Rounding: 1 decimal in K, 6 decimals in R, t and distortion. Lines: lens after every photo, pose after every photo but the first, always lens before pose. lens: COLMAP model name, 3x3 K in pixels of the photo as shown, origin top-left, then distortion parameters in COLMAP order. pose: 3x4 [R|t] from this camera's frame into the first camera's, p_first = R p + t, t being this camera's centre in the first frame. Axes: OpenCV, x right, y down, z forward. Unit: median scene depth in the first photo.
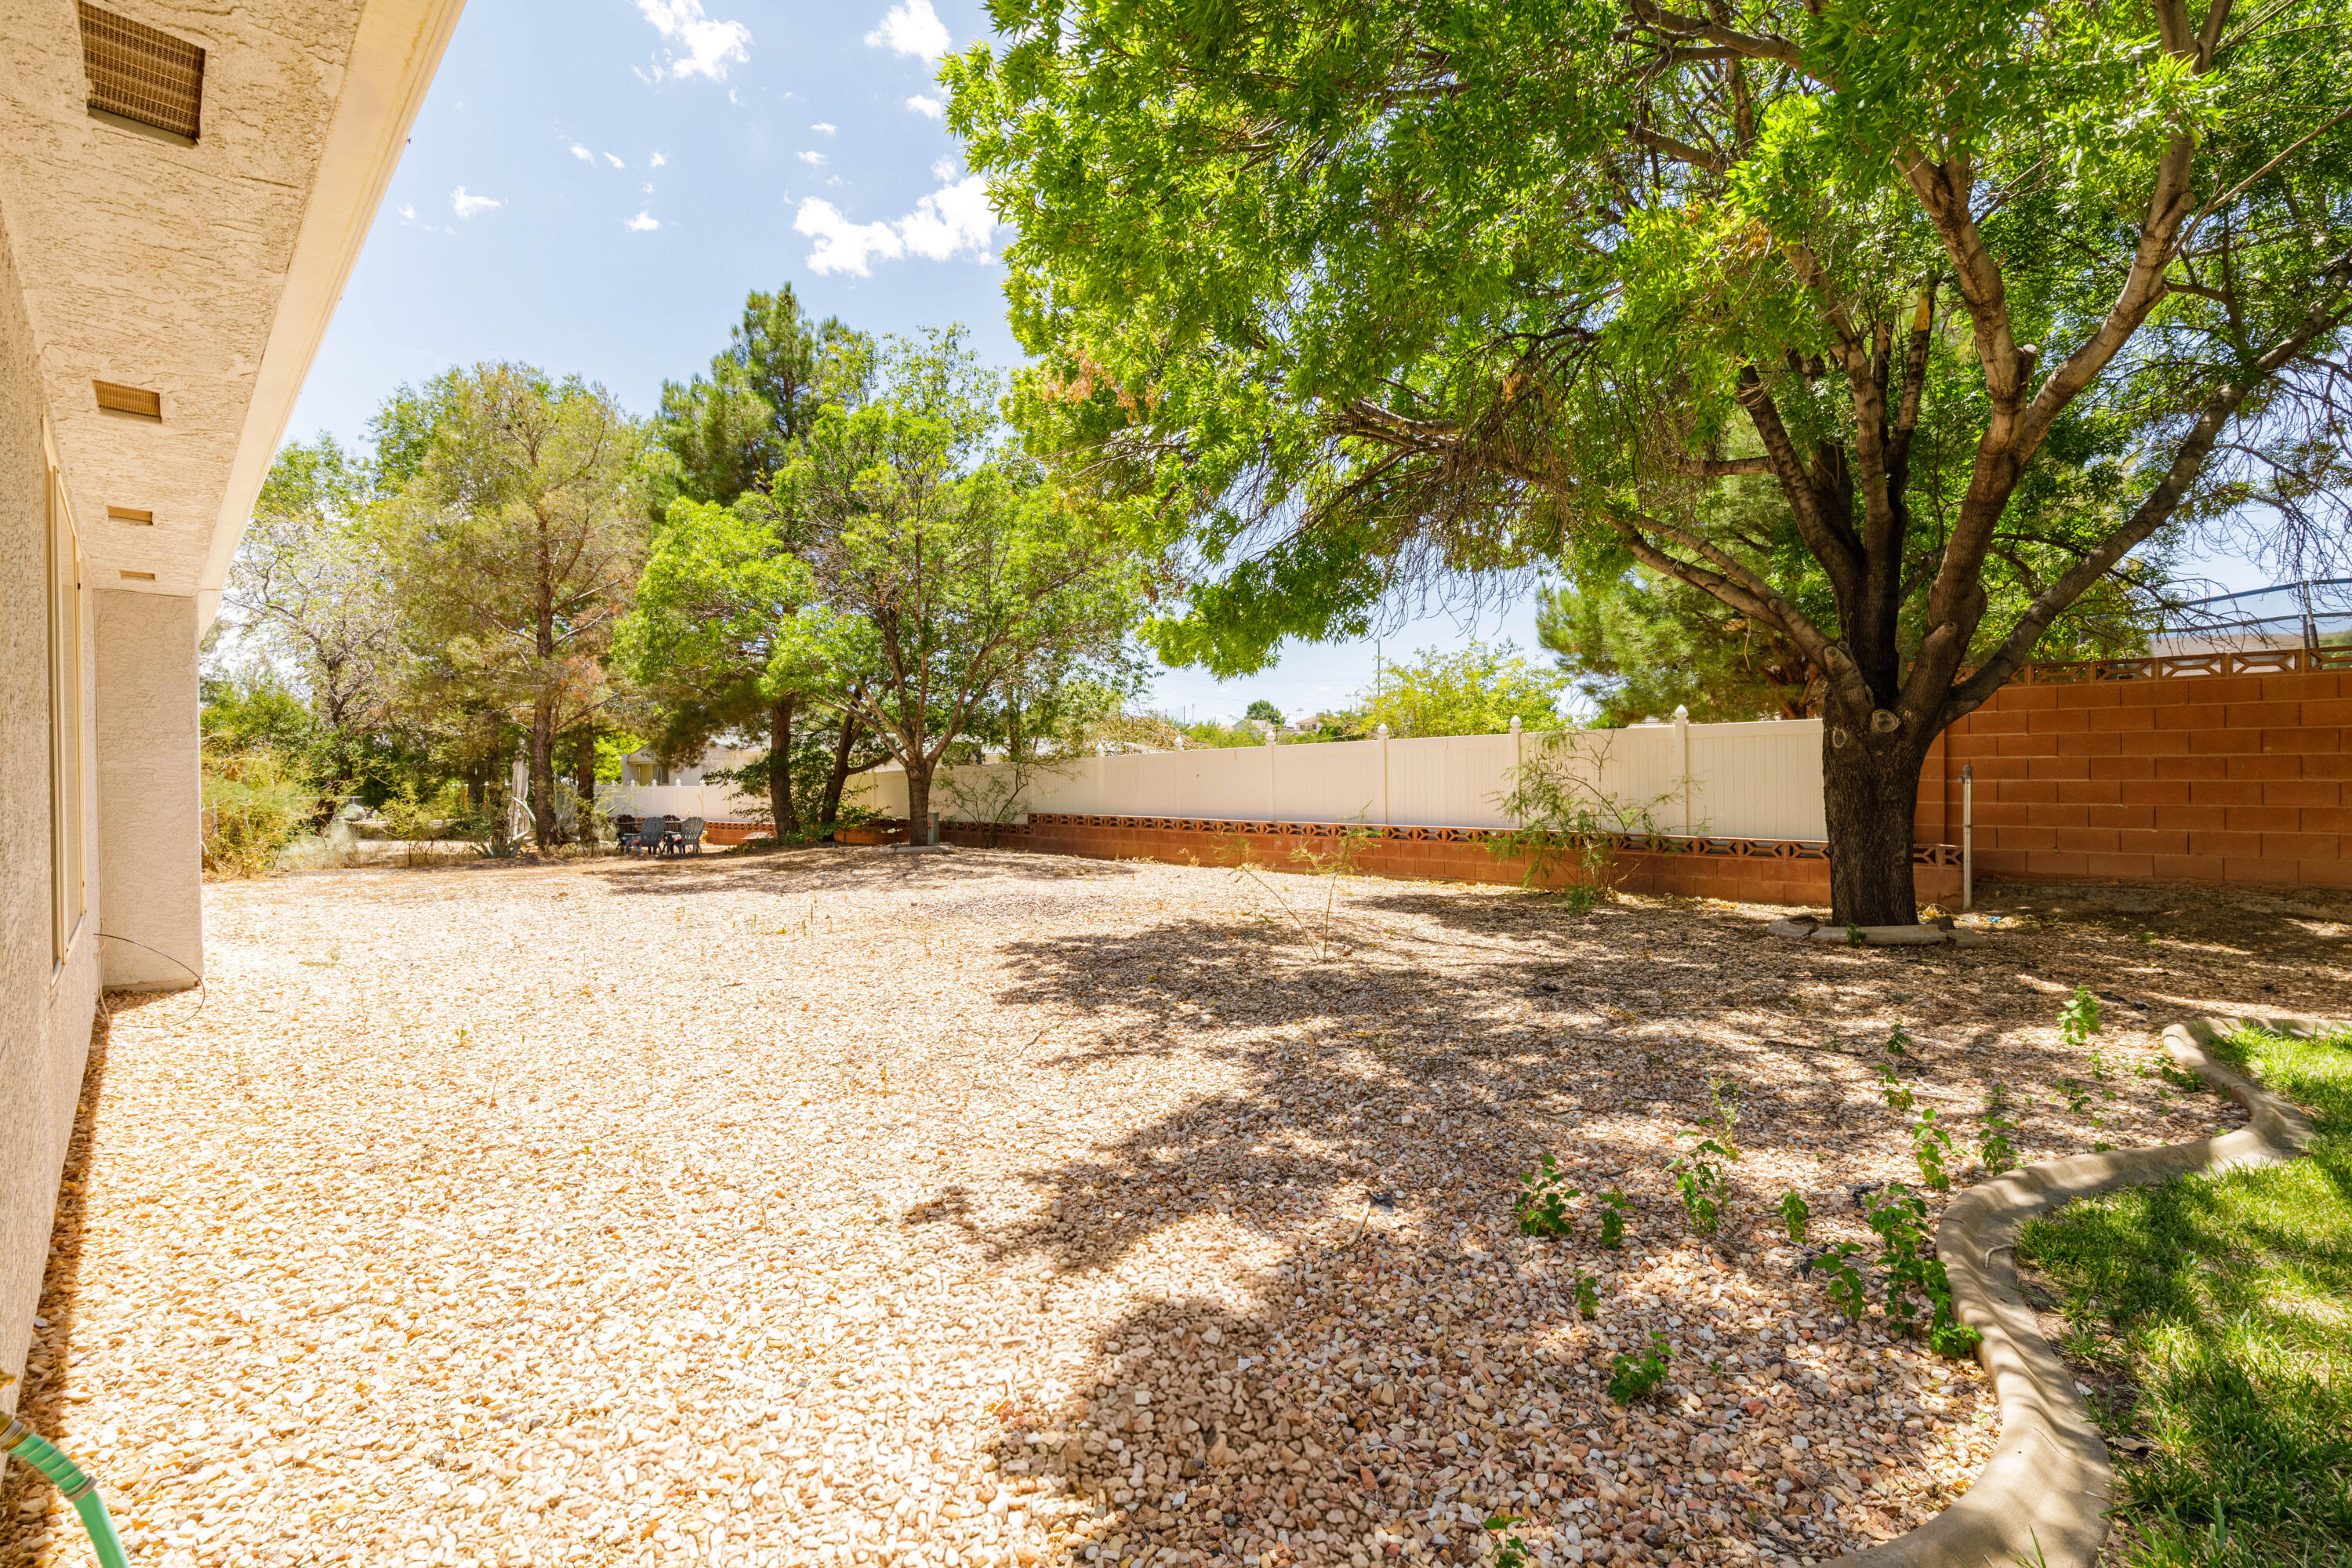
lens RADIAL K [[1043.9, 0, 1181.3], [0, 1043.9, 784.8], [0, 0, 1]] dist [0.008239, 0.001325]
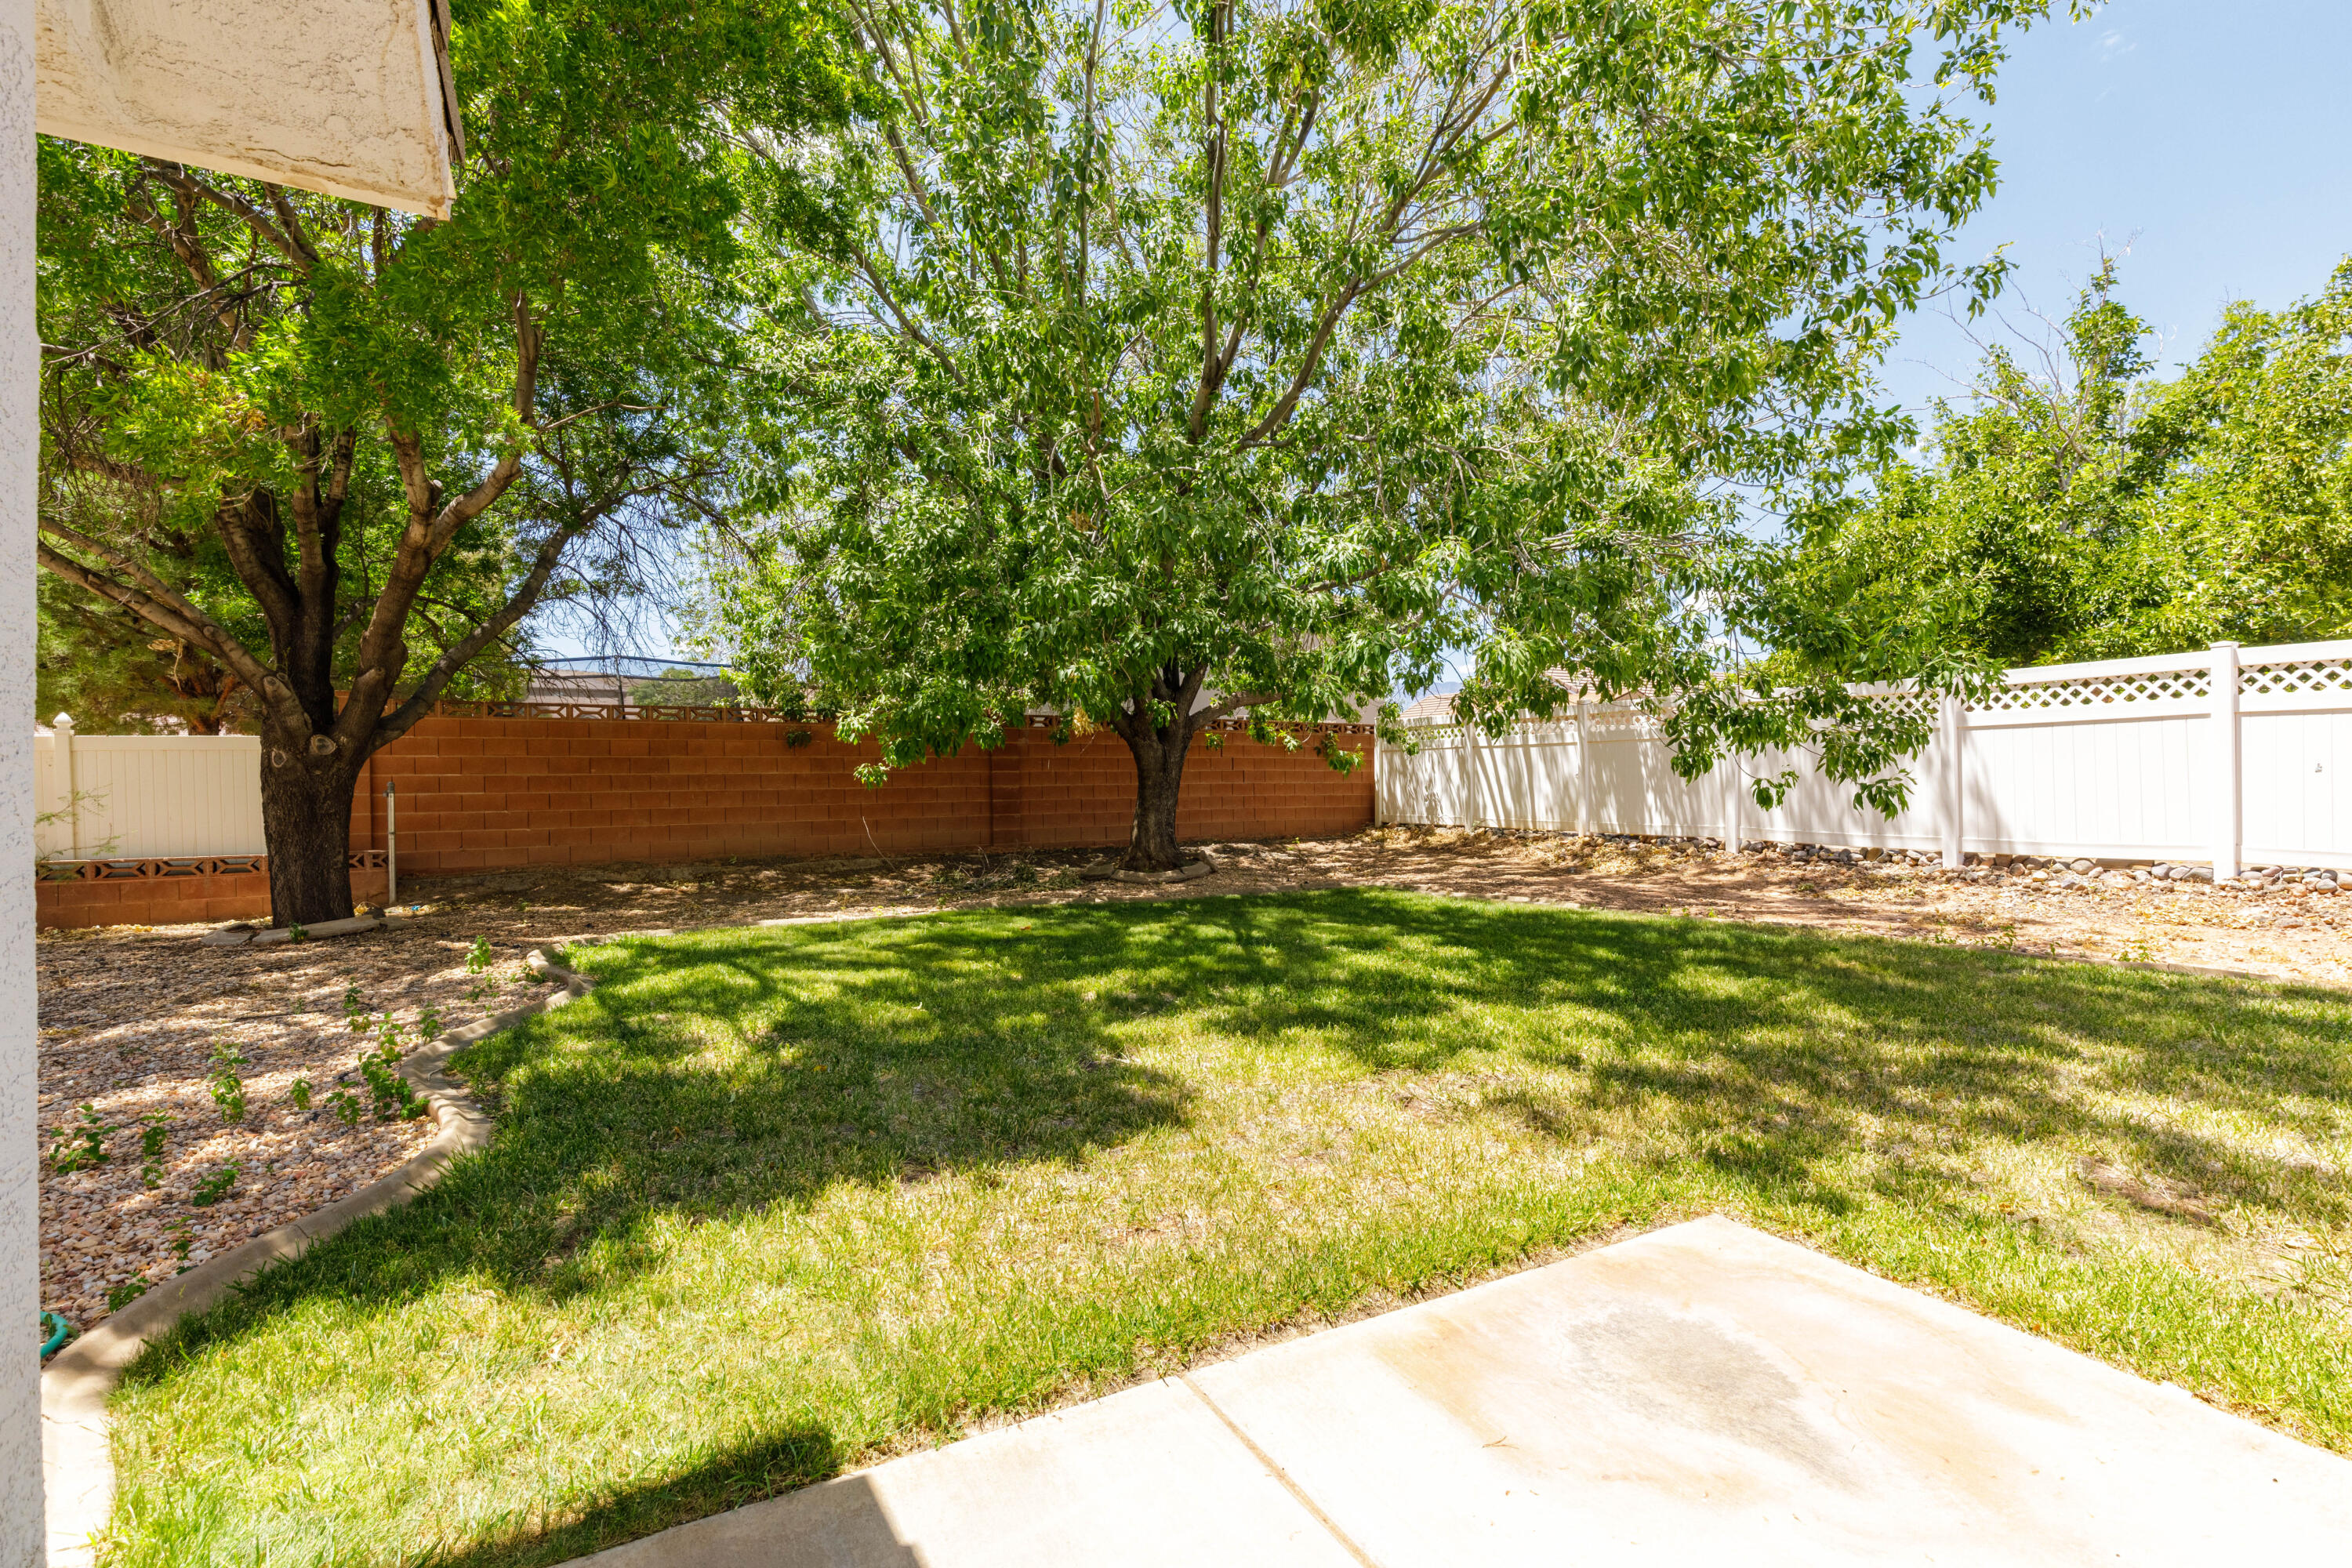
lens RADIAL K [[1043.9, 0, 1181.3], [0, 1043.9, 784.8], [0, 0, 1]] dist [0.008239, 0.001325]
pose [[0.269678, -0.004777, 0.962939, -0.190267], [0.016634, 0.999862, 0.000302, -0.001086], [-0.962807, 0.015936, 0.269720, -0.225736]]
